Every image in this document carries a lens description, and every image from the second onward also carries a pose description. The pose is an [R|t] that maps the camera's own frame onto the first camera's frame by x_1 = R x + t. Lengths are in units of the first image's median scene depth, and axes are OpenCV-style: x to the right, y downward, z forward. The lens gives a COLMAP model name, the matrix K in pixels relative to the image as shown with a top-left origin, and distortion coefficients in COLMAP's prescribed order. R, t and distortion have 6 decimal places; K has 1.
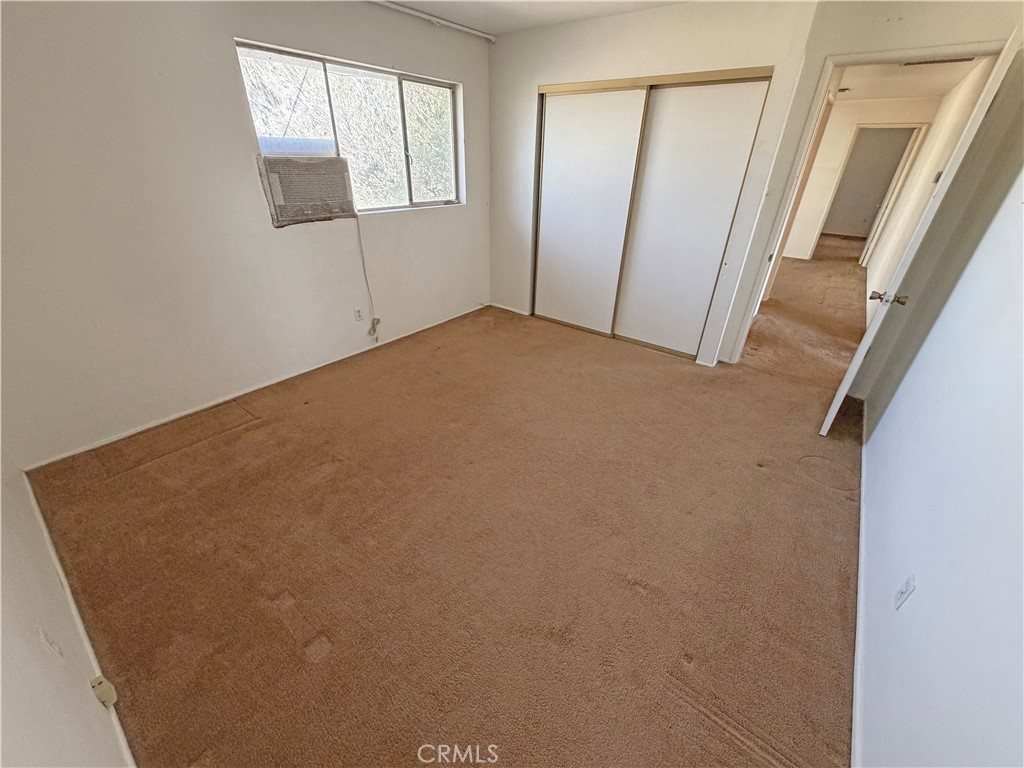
lens RADIAL K [[408.7, 0, 508.6], [0, 408.7, 383.4], [0, 0, 1]] dist [0.001547, -0.000169]
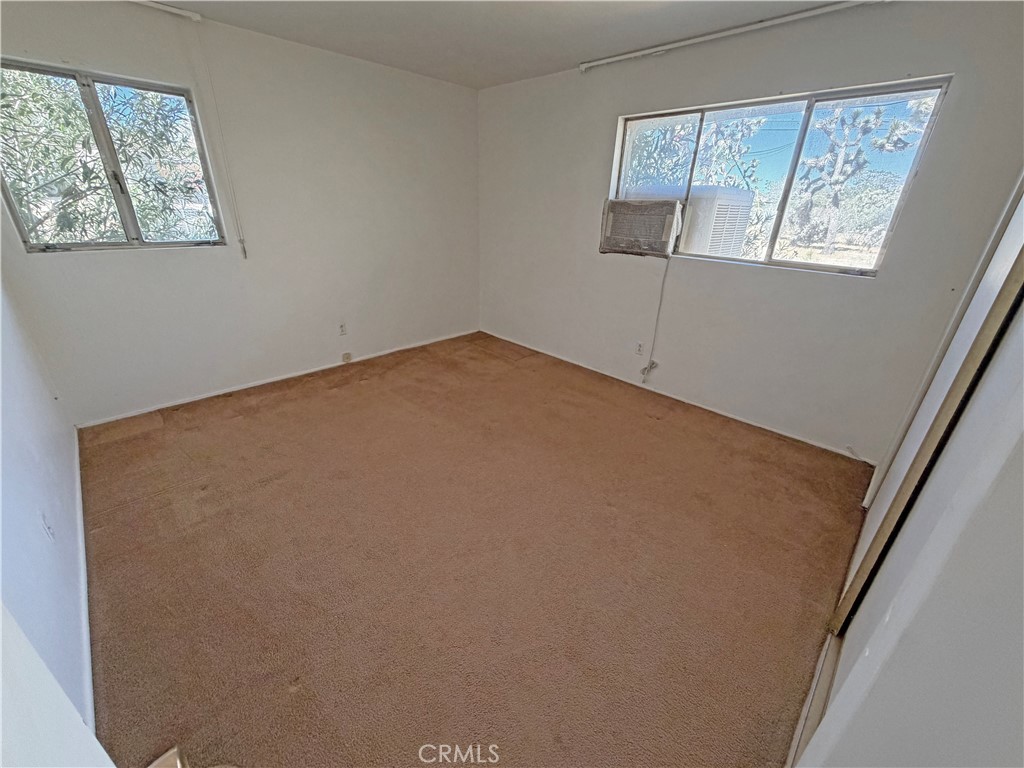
lens RADIAL K [[408.7, 0, 507.8], [0, 408.7, 381.2], [0, 0, 1]] dist [0.001547, -0.000169]
pose [[-0.129531, 0.375309, -0.917805, 0.729550], [-0.505441, 0.771334, 0.386747, -0.380427], [0.853083, 0.513992, 0.089785, 0.766057]]
